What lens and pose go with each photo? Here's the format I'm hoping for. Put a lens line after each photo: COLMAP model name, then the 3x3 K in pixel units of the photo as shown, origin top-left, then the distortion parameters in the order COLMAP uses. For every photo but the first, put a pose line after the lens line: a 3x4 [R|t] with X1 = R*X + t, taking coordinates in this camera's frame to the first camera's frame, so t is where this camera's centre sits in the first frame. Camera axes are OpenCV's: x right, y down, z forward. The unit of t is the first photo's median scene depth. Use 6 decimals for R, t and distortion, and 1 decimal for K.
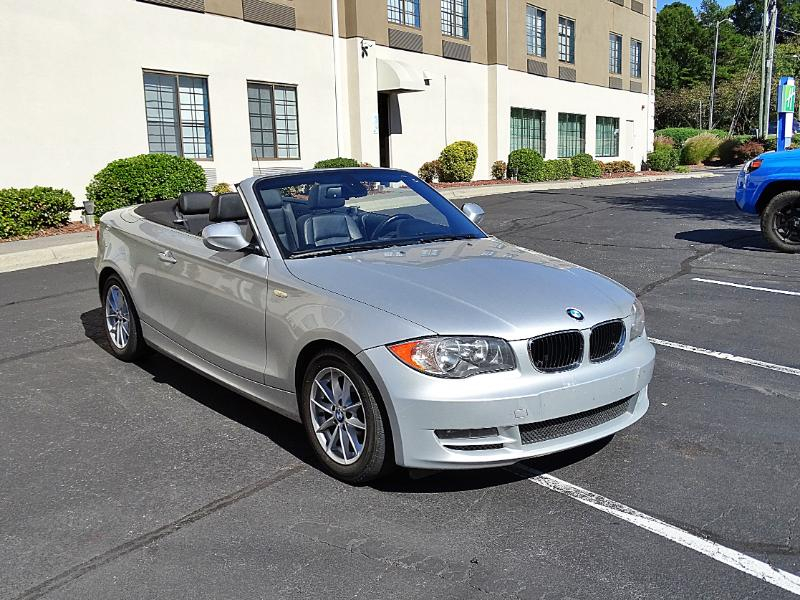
lens RADIAL K [[917.6, 0, 407.3], [0, 917.6, 316.6], [0, 0, 1]] dist [0.021801, 0.000000]
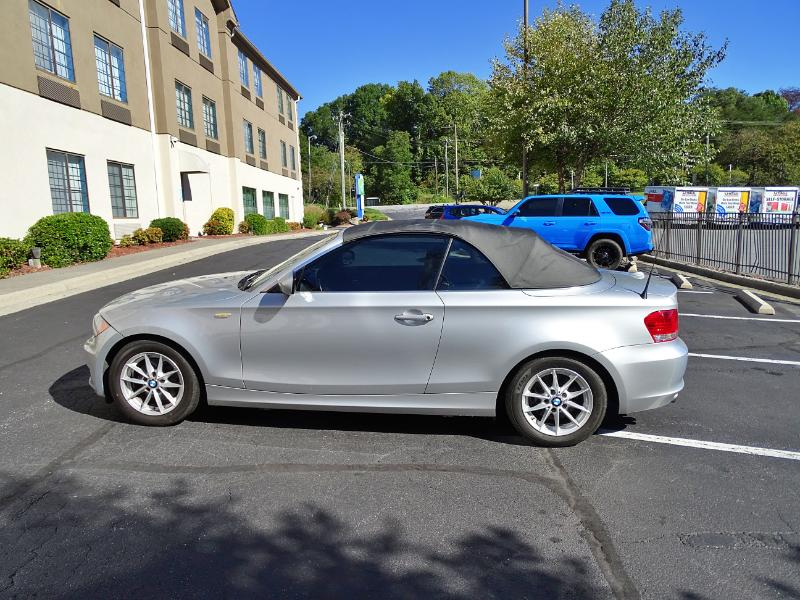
lens RADIAL K [[616.6, 0, 463.6], [0, 616.6, 307.1], [0, 0, 1]] dist [0.003203, 0.015976]
pose [[0.815489, -0.073037, 0.574146, -0.230527], [0.092308, 0.995721, -0.004444, 0.010703], [-0.571365, 0.056622, 0.818741, -0.033688]]
